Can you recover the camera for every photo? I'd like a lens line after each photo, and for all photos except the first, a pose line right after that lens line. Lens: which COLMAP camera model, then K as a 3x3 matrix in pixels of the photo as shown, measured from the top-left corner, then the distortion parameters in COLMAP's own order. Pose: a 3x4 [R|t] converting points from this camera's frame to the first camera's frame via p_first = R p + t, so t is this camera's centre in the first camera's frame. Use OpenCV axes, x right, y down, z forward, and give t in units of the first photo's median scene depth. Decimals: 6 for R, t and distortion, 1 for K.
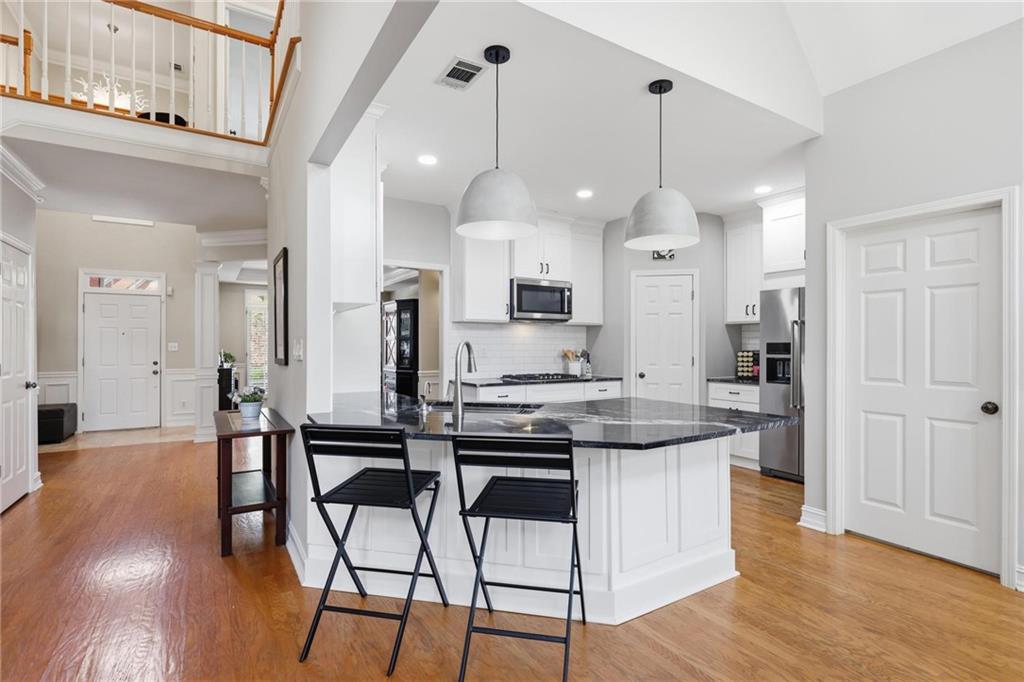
lens RADIAL K [[477.9, 0, 517.9], [0, 477.9, 346.0], [0, 0, 1]] dist [-0.003437, 0.000617]
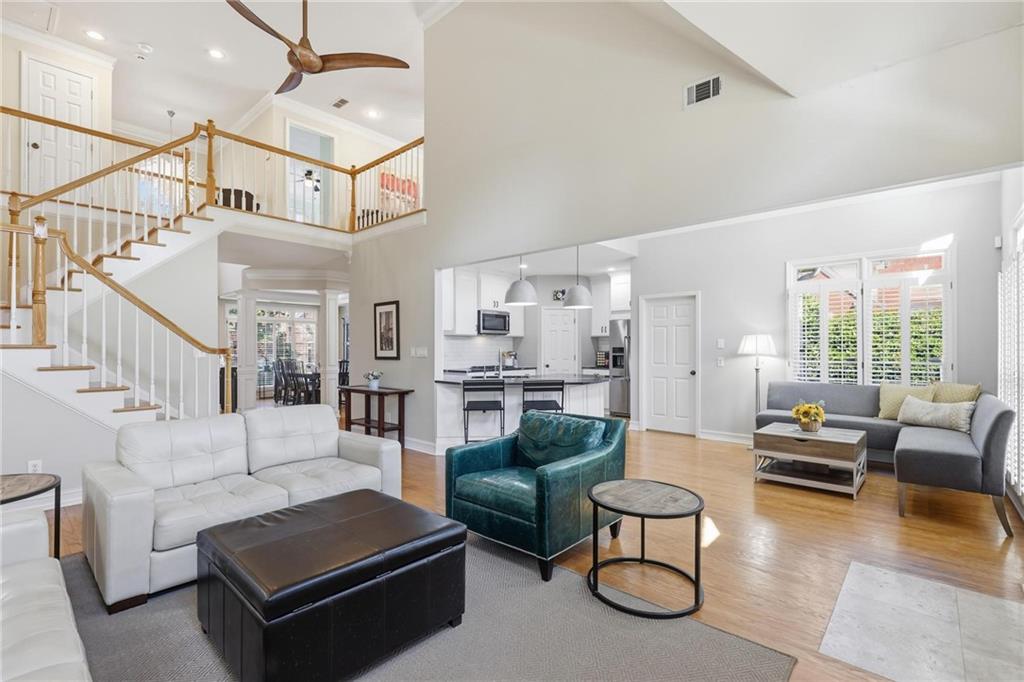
lens RADIAL K [[477.9, 0, 502.7], [0, 477.9, 344.4], [0, 0, 1]] dist [-0.003437, 0.000617]
pose [[0.960356, -0.001769, 0.278770, -0.434992], [0.002866, 0.999990, -0.003529, -0.012604], [-0.278760, 0.004188, 0.960352, -0.716112]]
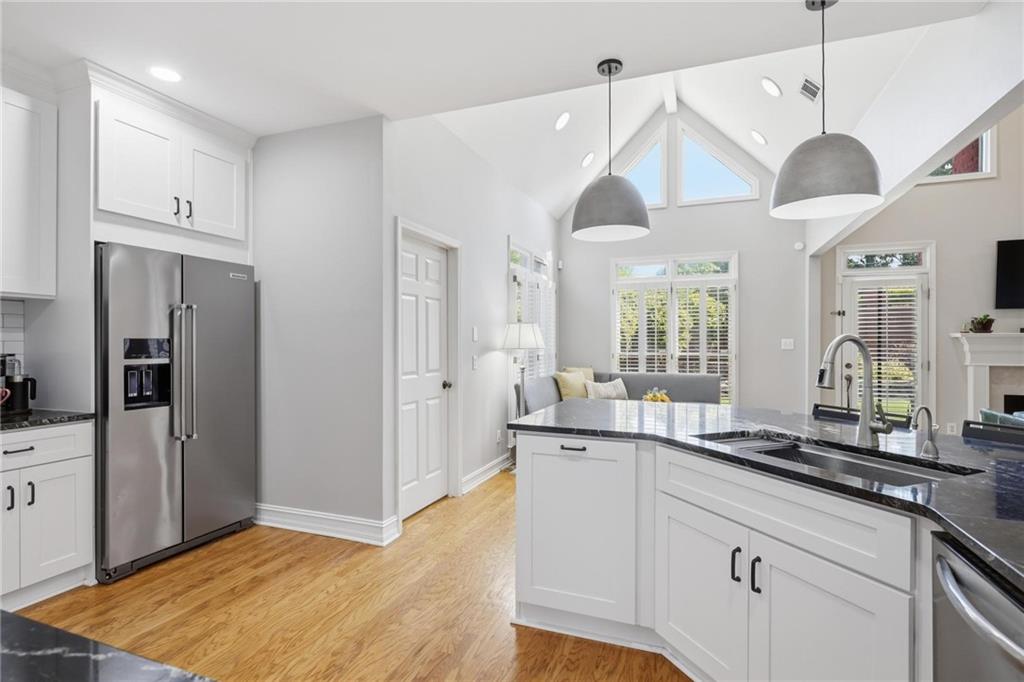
lens RADIAL K [[518.8, 0, 511.2], [0, 518.8, 339.1], [0, 0, 1]] dist [0.006000, 0.001220]
pose [[-0.607065, -0.001753, 0.794651, -0.237422], [-0.002268, 0.999997, 0.000473, -0.007415], [-0.794649, -0.001515, -0.607067, 1.042880]]
